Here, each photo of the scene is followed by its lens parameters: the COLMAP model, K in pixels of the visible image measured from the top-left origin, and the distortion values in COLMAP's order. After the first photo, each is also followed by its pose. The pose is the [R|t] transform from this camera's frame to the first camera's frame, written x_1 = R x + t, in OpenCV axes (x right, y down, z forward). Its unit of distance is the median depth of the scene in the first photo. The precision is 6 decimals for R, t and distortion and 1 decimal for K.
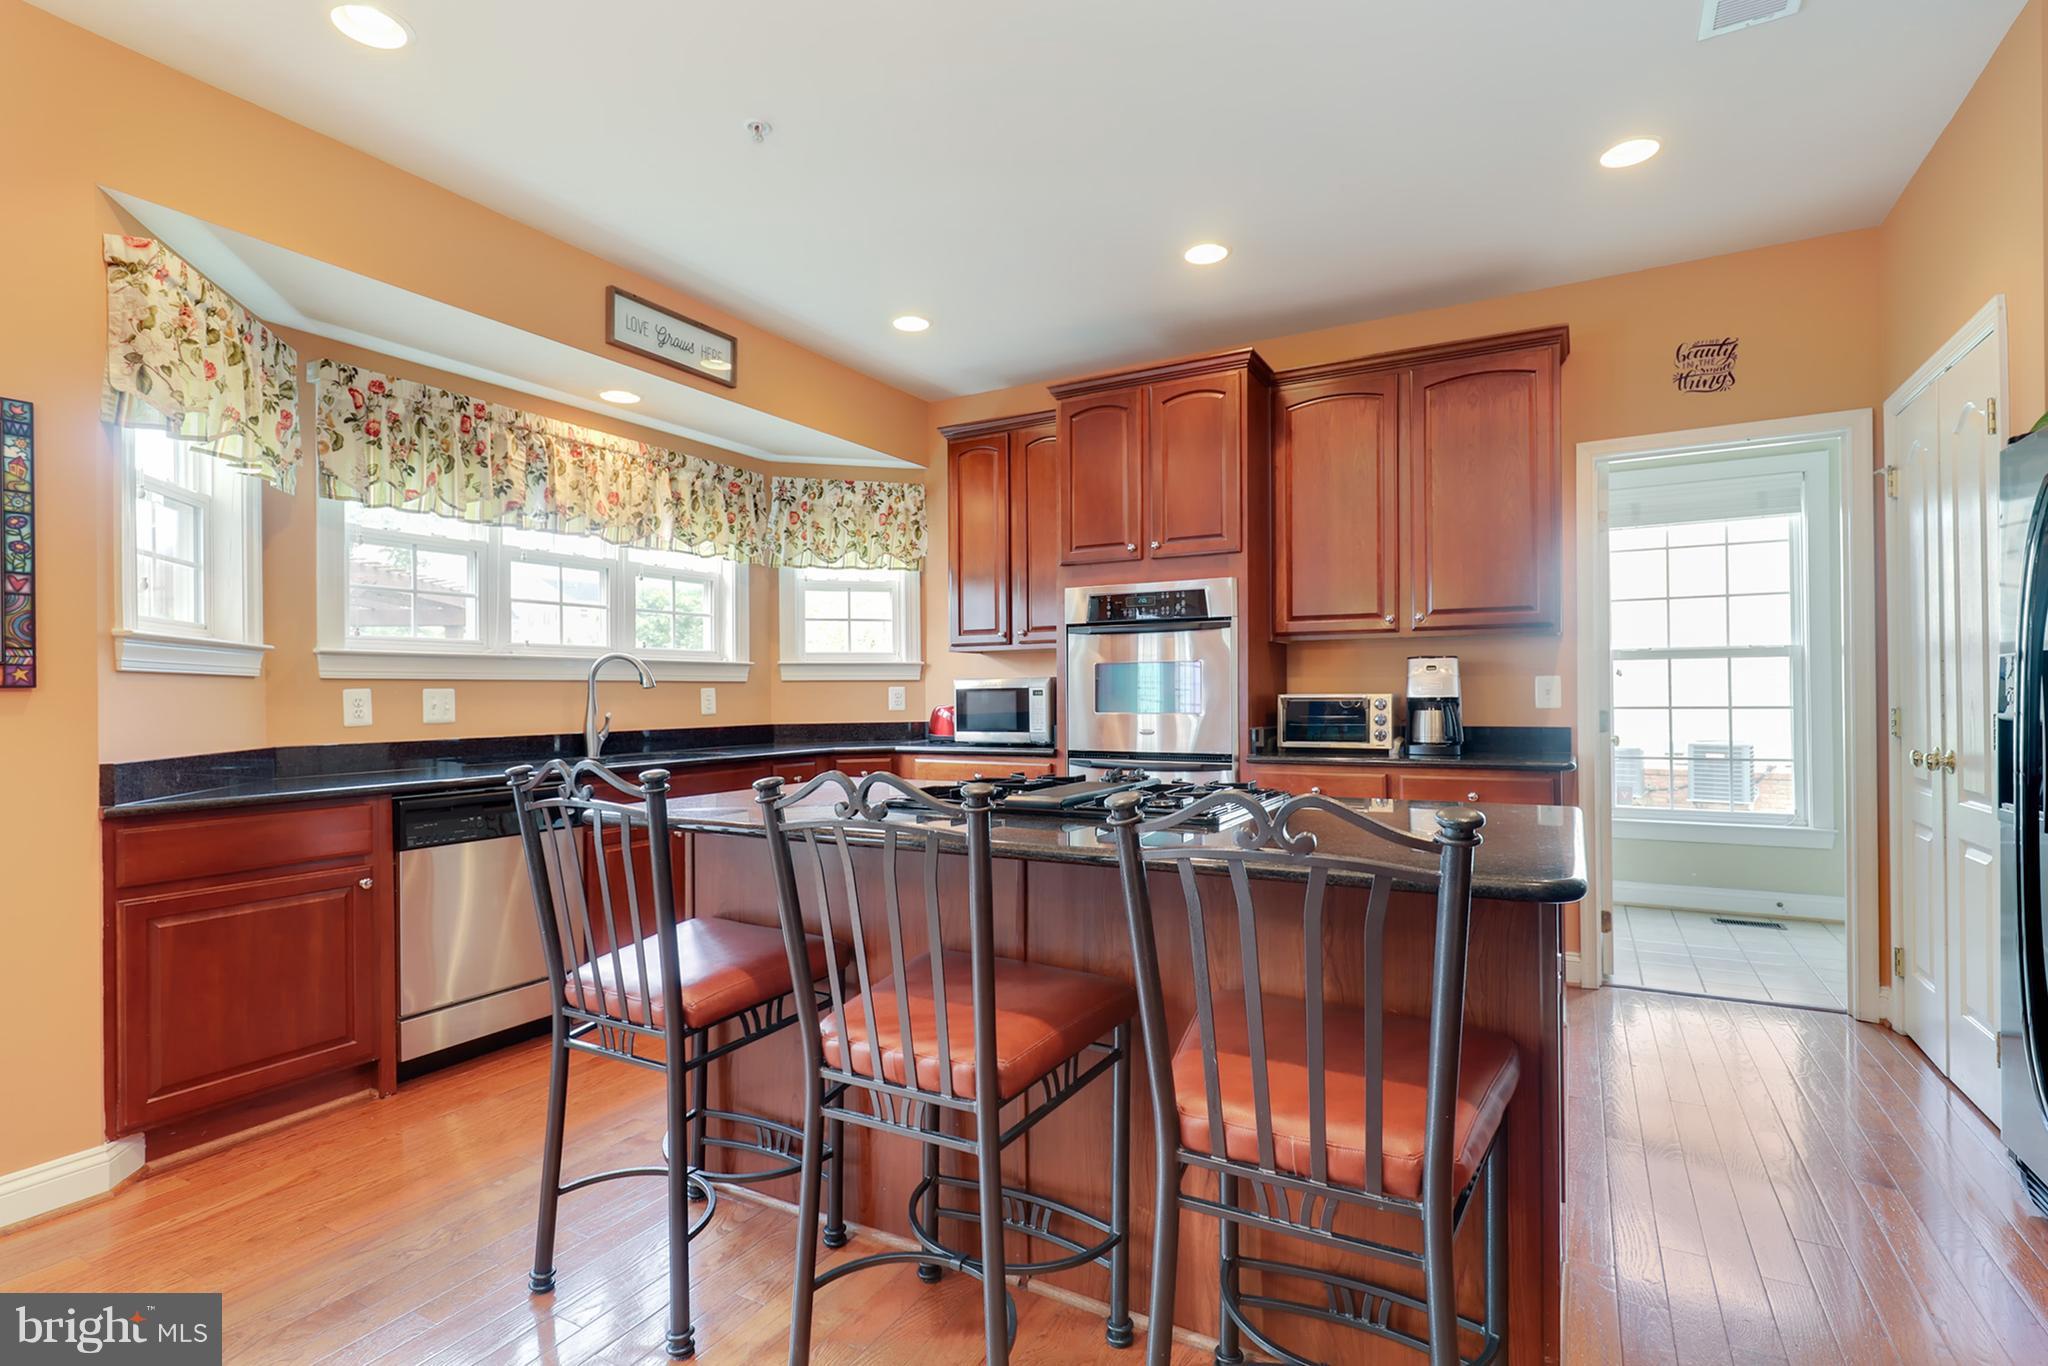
lens RADIAL K [[970.3, 0, 1022.0], [0, 970.3, 680.5], [0, 0, 1]] dist [-0.019449, 0.006286]
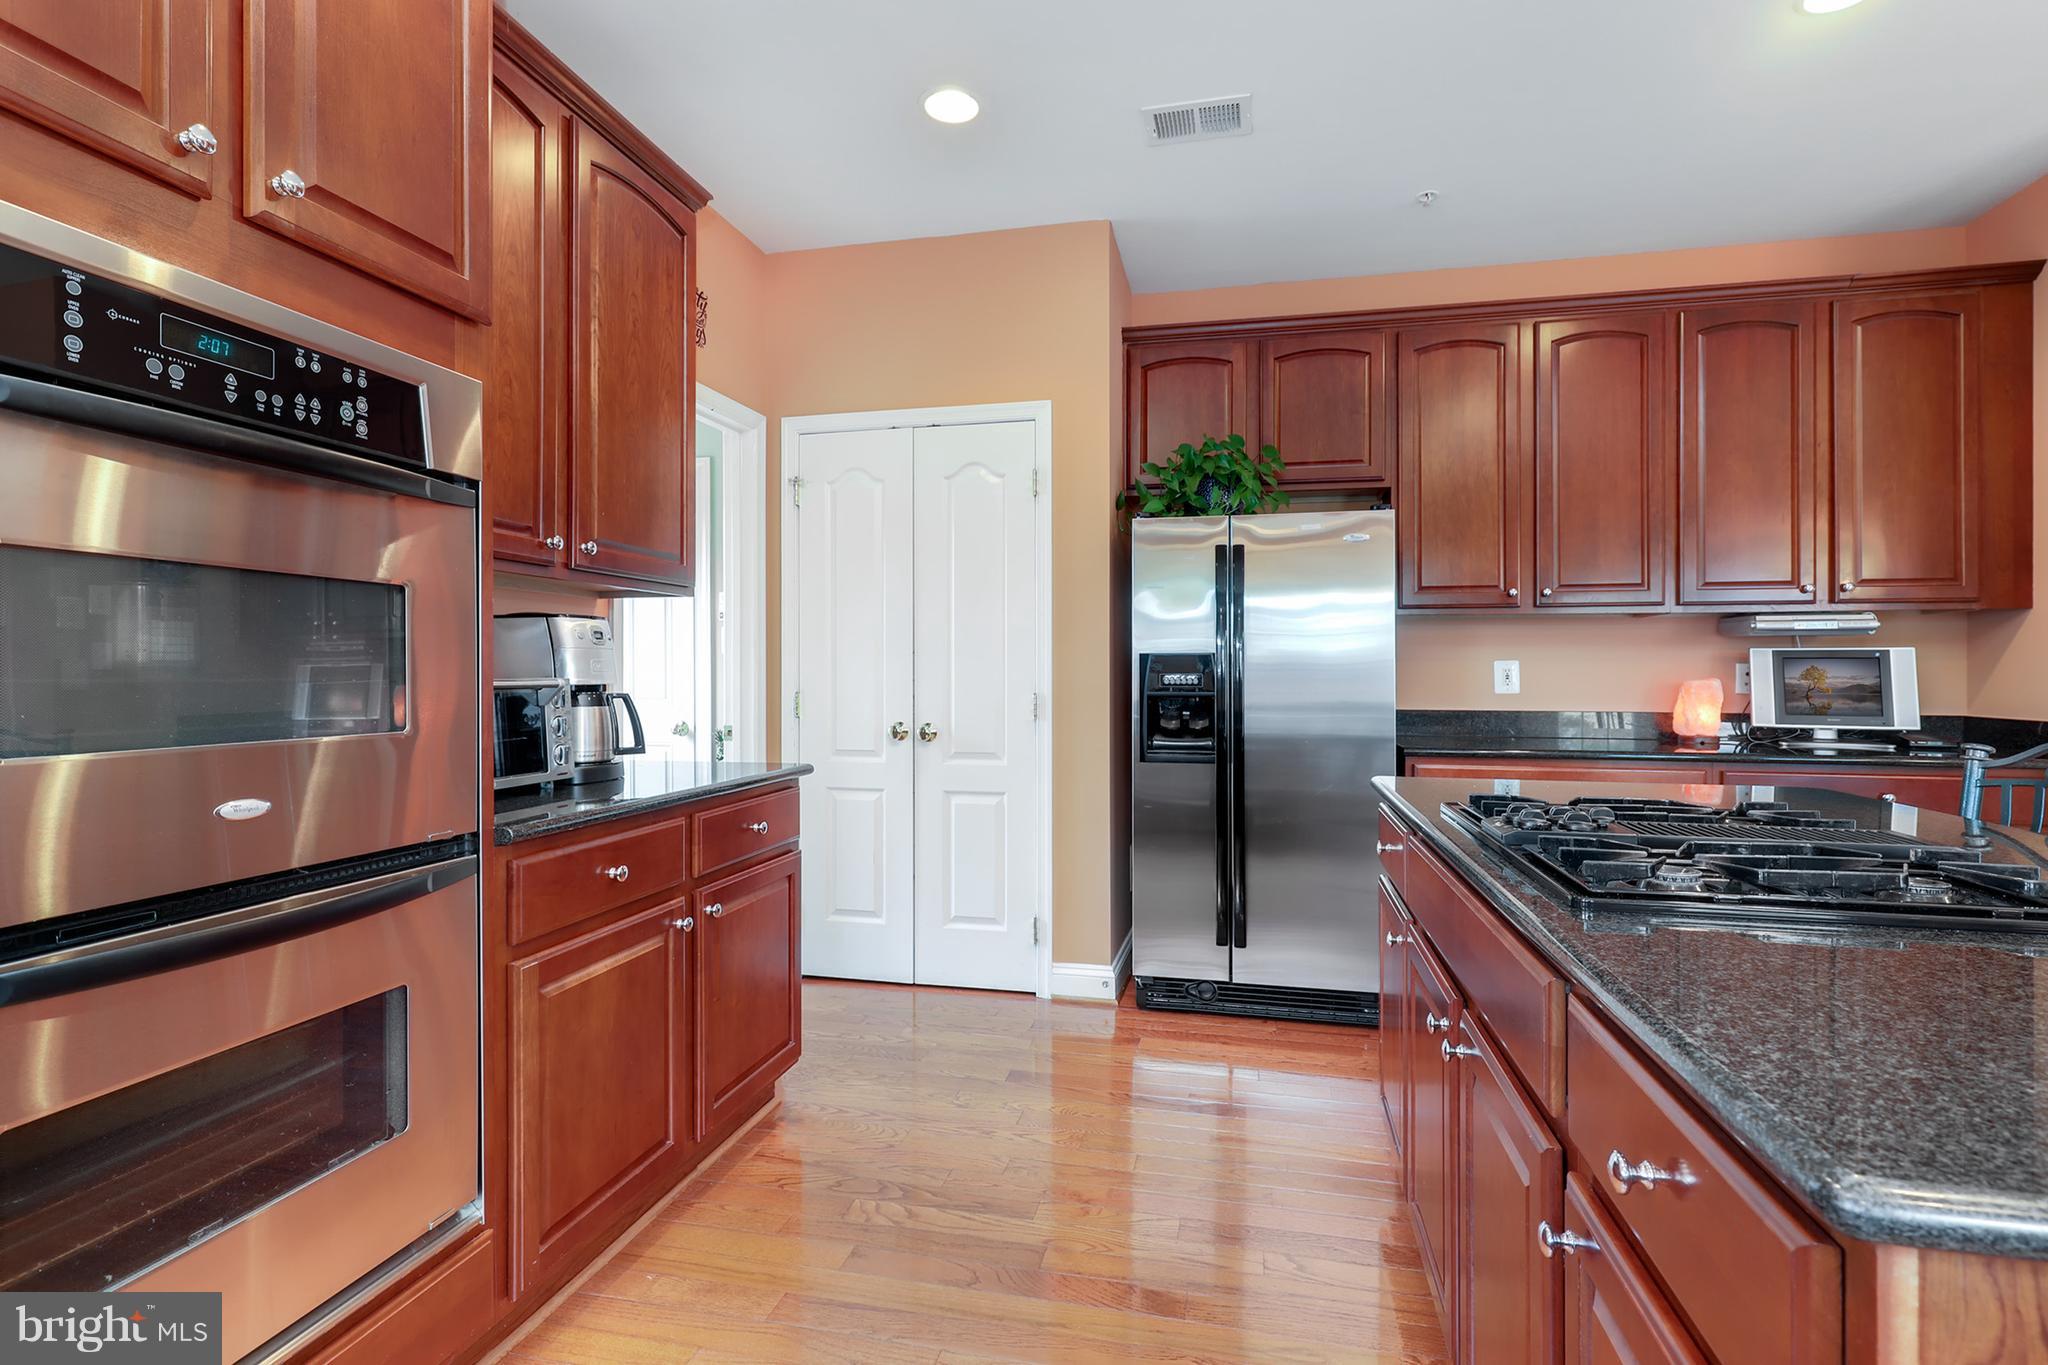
lens RADIAL K [[960.4, 0, 1027.2], [0, 960.4, 673.3], [0, 0, 1]] dist [0.001215, 0.000750]
pose [[-0.282213, 0.002333, 0.959349, -0.237625], [-0.016574, 0.999836, -0.007307, 0.012746], [-0.959209, -0.017962, -0.282128, 0.950853]]
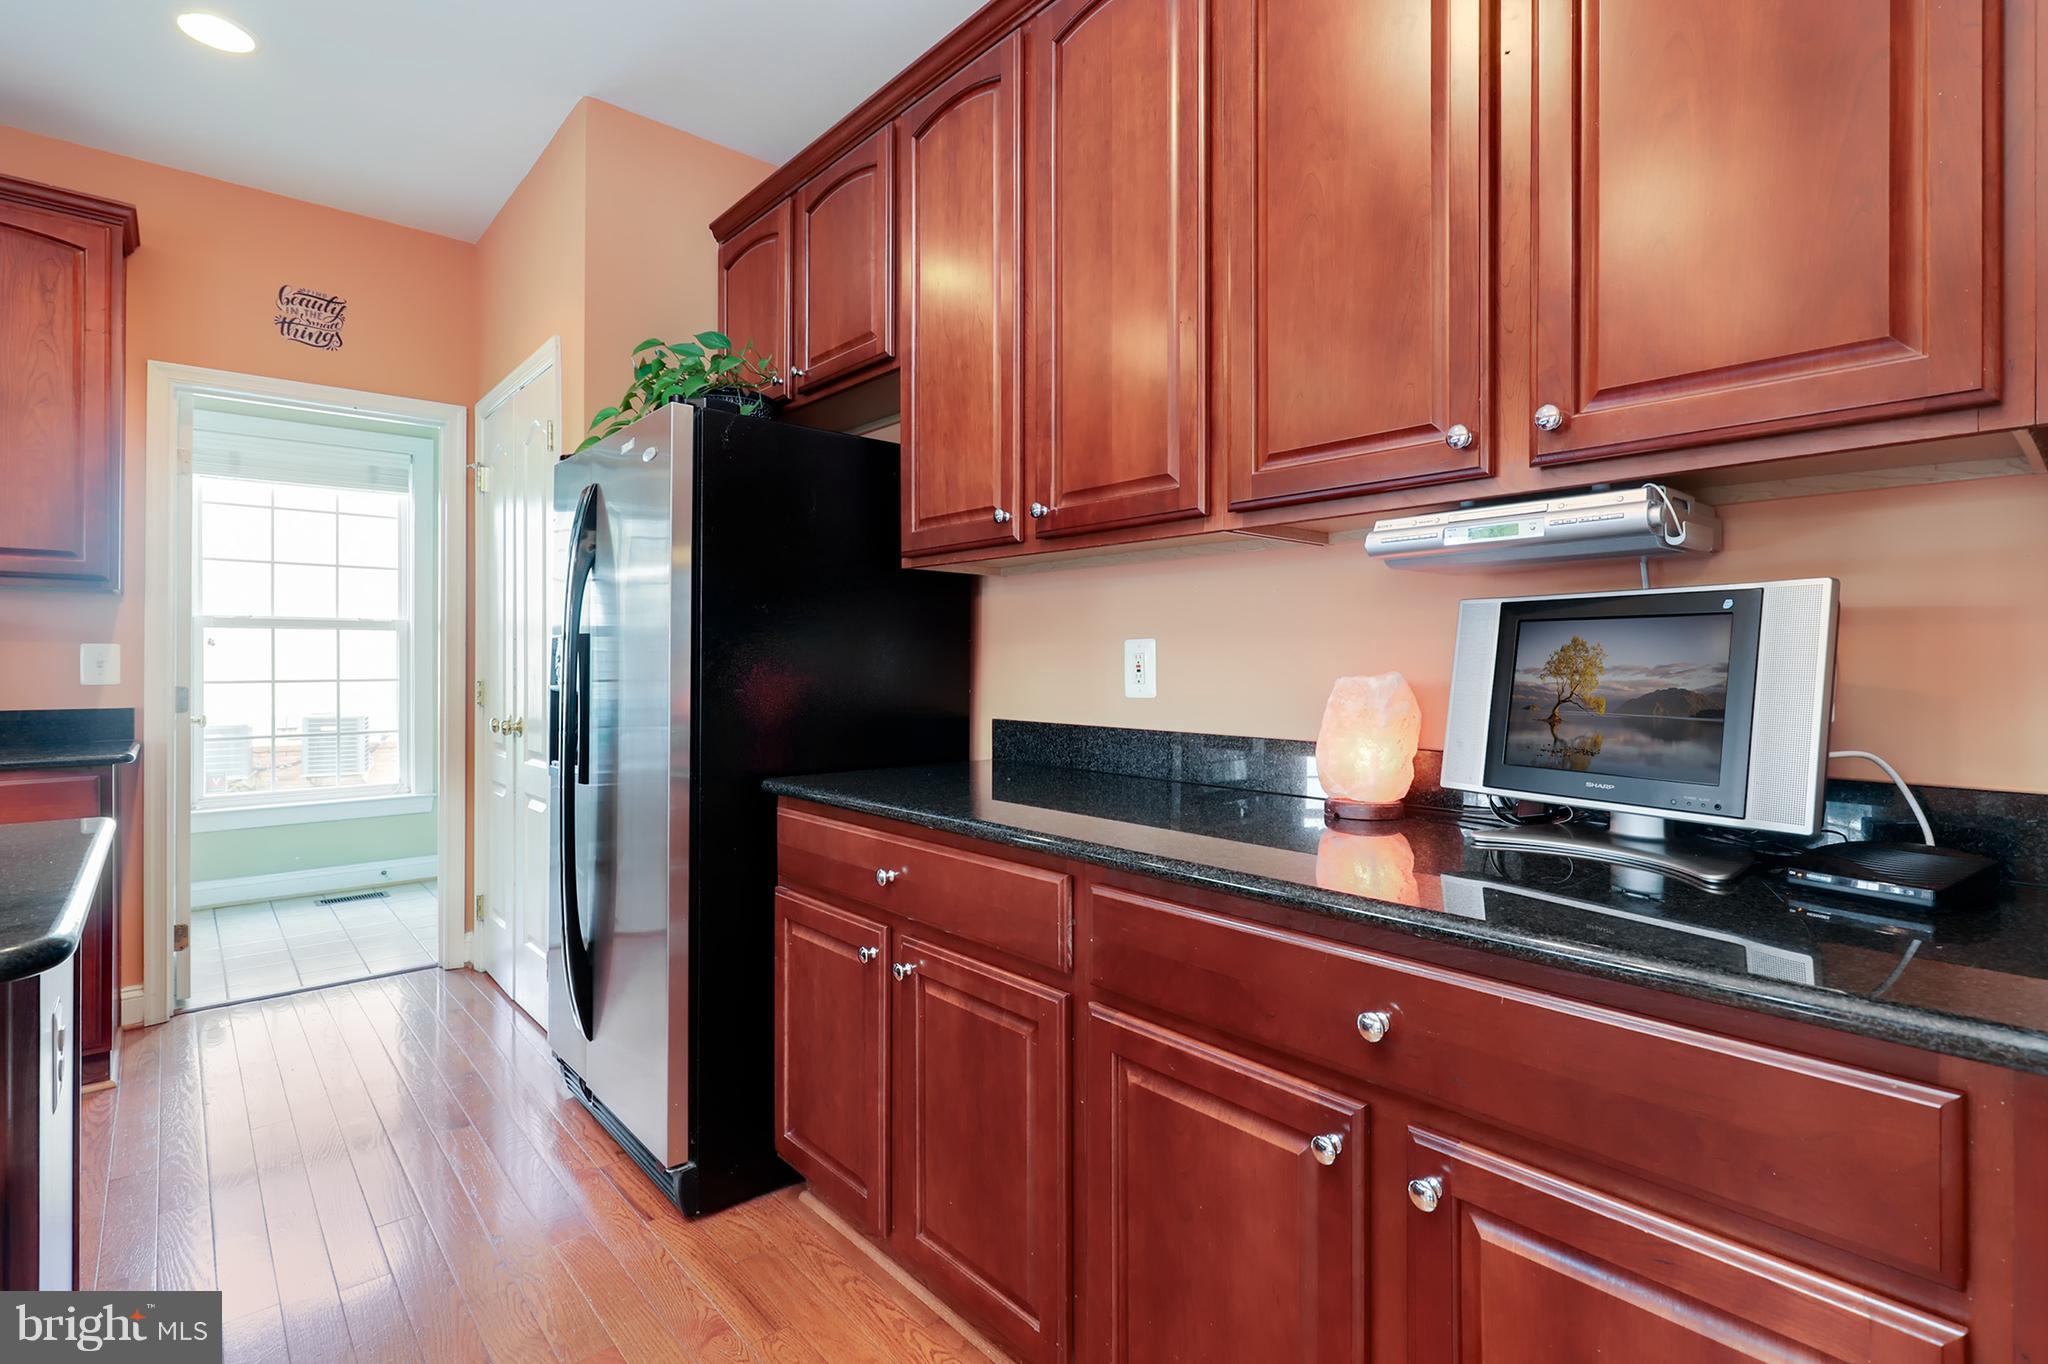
lens RADIAL K [[960.4, 0, 1027.2], [0, 960.4, 672.8], [0, 0, 1]] dist [0.001215, 0.000750]
pose [[0.317756, -0.004195, 0.948163, 0.043007], [-0.016659, 0.999811, 0.010007, -0.001790], [-0.948026, -0.018975, 0.317626, 0.033463]]
